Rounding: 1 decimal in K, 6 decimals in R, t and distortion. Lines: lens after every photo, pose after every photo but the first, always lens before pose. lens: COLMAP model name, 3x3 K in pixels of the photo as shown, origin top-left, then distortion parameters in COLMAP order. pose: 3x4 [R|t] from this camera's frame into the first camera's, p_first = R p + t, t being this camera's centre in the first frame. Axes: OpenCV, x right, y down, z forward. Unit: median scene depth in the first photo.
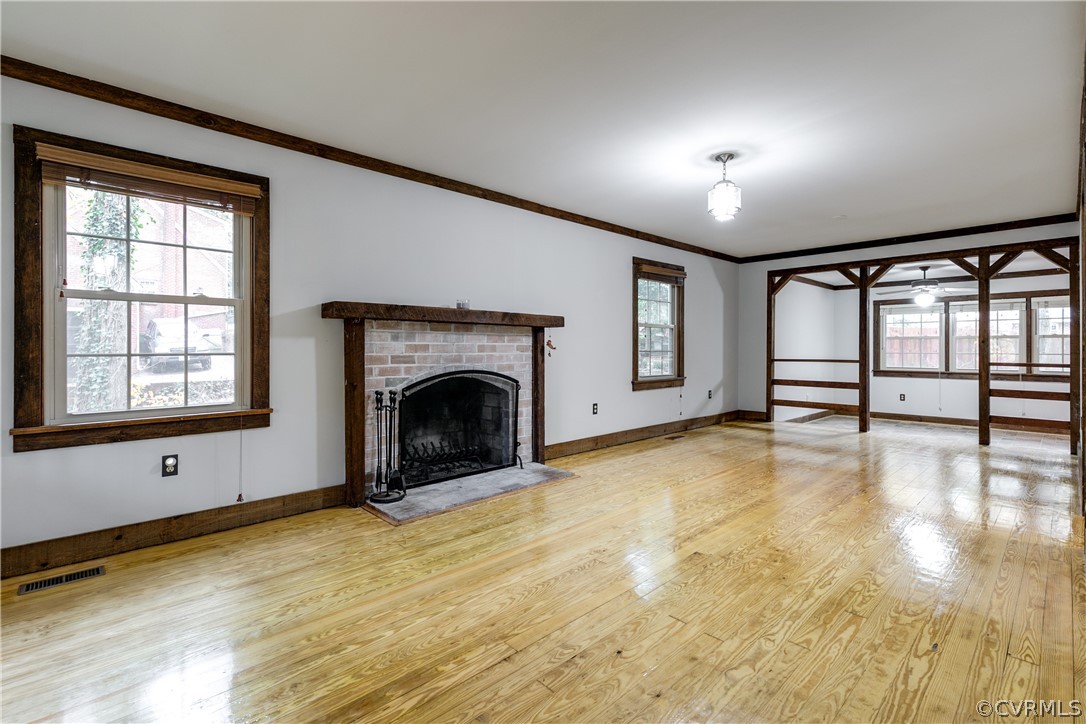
lens RADIAL K [[493.8, 0, 538.0], [0, 493.8, 352.0], [0, 0, 1]] dist [0.003238, -0.000877]
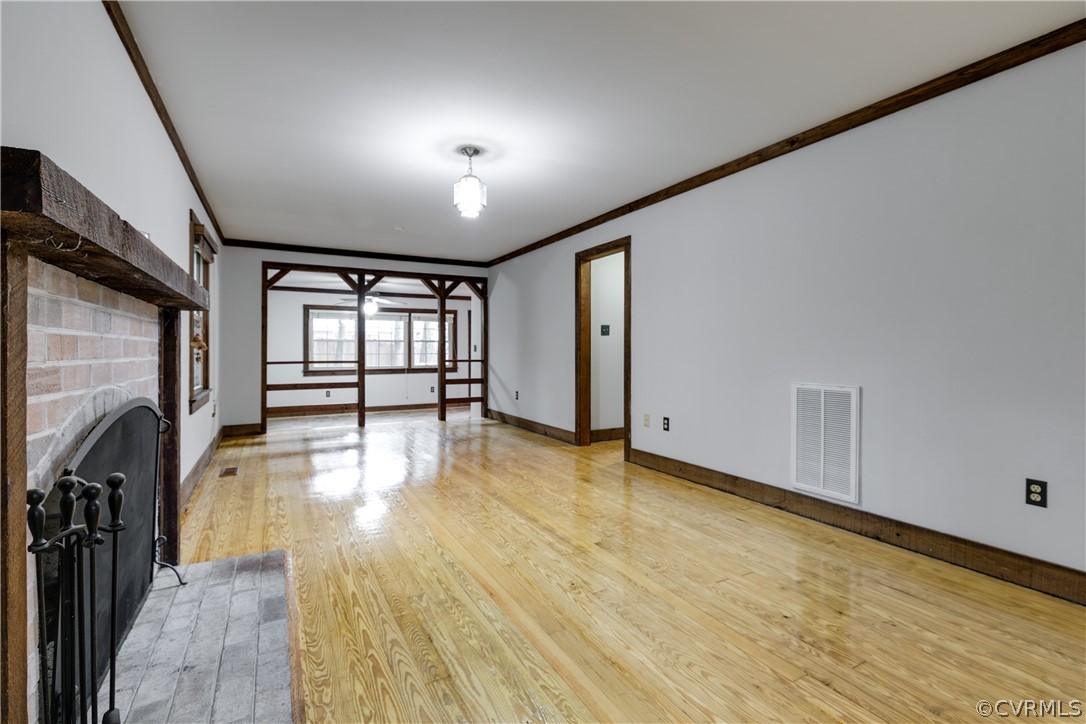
lens RADIAL K [[493.8, 0, 541.9], [0, 493.8, 357.9], [0, 0, 1]] dist [0.003238, -0.000877]
pose [[0.245769, -0.015654, 0.969202, -0.346556], [0.006738, 0.999873, 0.014440, -0.002192], [-0.969305, 0.002982, 0.245844, 0.411201]]
